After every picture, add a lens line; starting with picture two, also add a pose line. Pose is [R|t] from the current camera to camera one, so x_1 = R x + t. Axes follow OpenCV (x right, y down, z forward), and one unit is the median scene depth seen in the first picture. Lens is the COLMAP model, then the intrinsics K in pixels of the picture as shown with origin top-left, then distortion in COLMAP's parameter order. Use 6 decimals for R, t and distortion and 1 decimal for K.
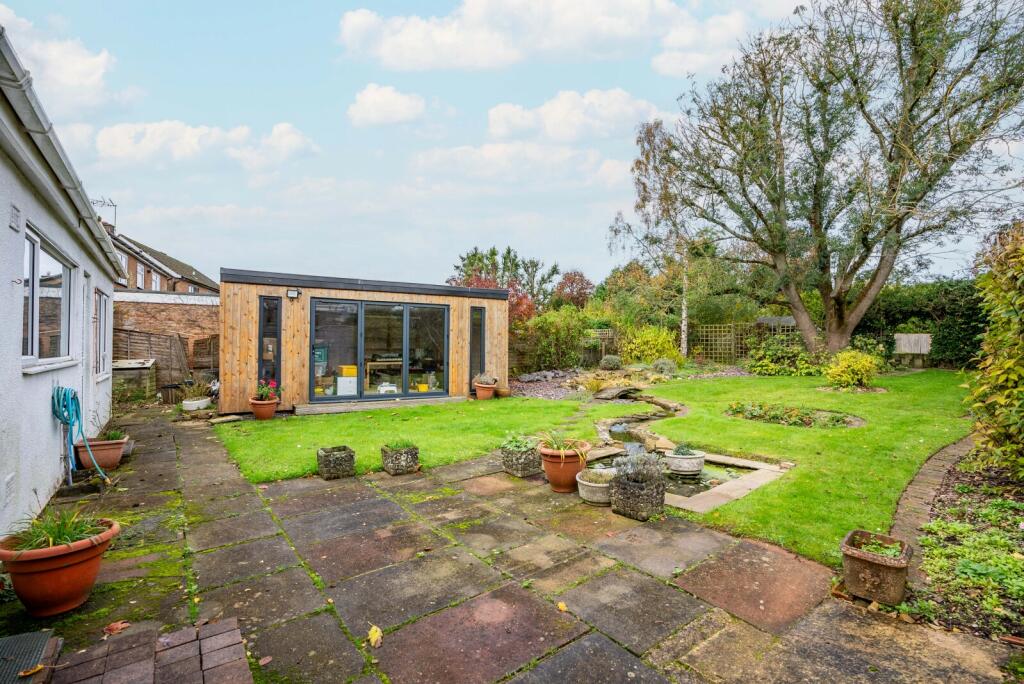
lens RADIAL K [[491.5, 0, 512.0], [0, 491.5, 342.0], [0, 0, 1]] dist [-0.000387, 0.000024]
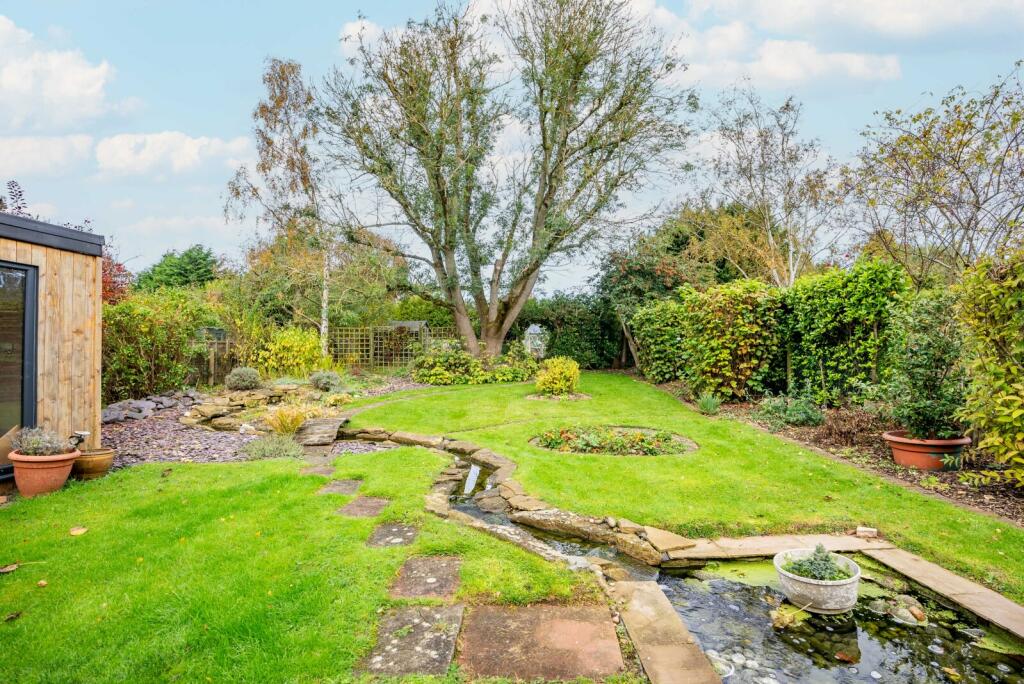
lens RADIAL K [[480.9, 0, 495.9], [0, 480.9, 342.9], [0, 0, 1]] dist [-0.000844, 0.000012]
pose [[0.655819, 0.005951, 0.754895, -0.106011], [0.001214, 0.999959, -0.008937, -0.001381], [-0.754917, 0.006778, 0.655785, 0.431606]]
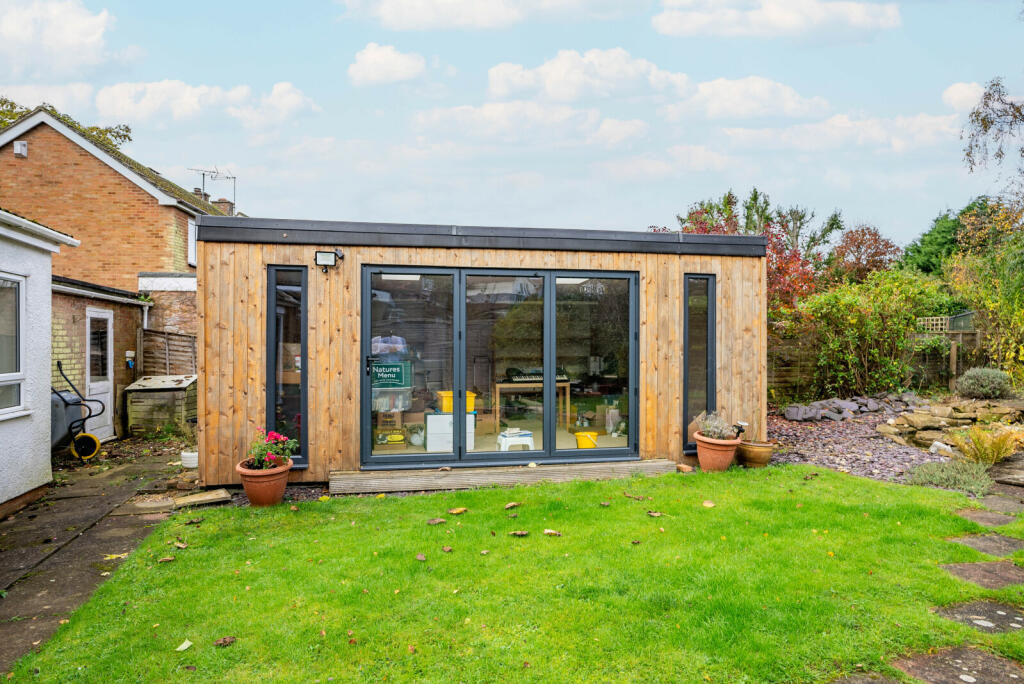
lens RADIAL K [[633.3, 0, 512.0], [0, 633.3, 342.0], [0, 0, 1]] dist [-0.022138, 0.002951]
pose [[0.932511, -0.008241, -0.361047, -0.017410], [0.009616, 0.999952, 0.002010, -0.007444], [0.361013, -0.005346, 0.932546, 0.347098]]
